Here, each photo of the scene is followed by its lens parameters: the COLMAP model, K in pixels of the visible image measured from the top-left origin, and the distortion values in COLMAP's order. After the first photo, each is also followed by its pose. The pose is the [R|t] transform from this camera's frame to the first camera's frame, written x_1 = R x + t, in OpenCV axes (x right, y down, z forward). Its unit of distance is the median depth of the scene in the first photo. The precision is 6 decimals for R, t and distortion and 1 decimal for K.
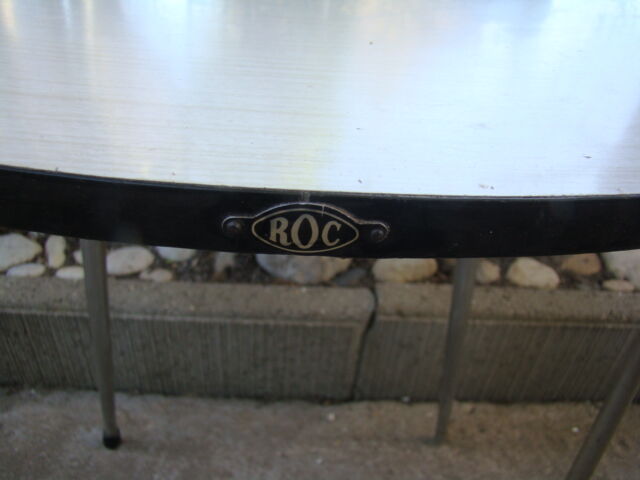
lens RADIAL K [[593.8, 0, 320.2], [0, 593.8, 244.0], [0, 0, 1]] dist [-0.184257, 0.125139]
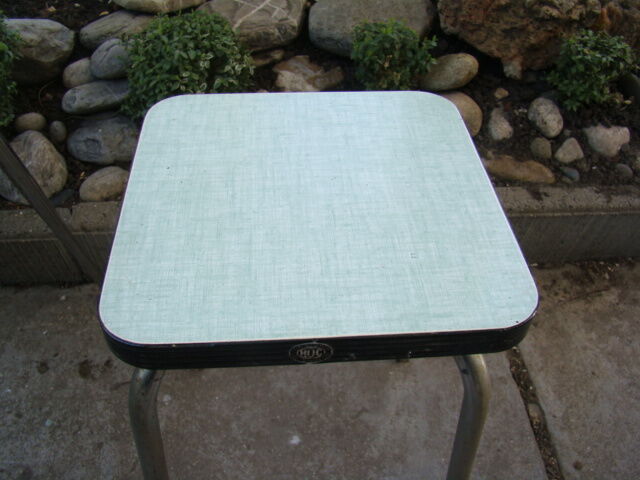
lens RADIAL K [[593.8, 0, 320.2], [0, 593.8, 244.0], [0, 0, 1]] dist [-0.184257, 0.125139]
pose [[0.998311, -0.054229, 0.020845, 0.608491], [0.044132, 0.941194, 0.334972, -0.254942], [-0.037784, -0.333487, 0.941997, -0.265158]]
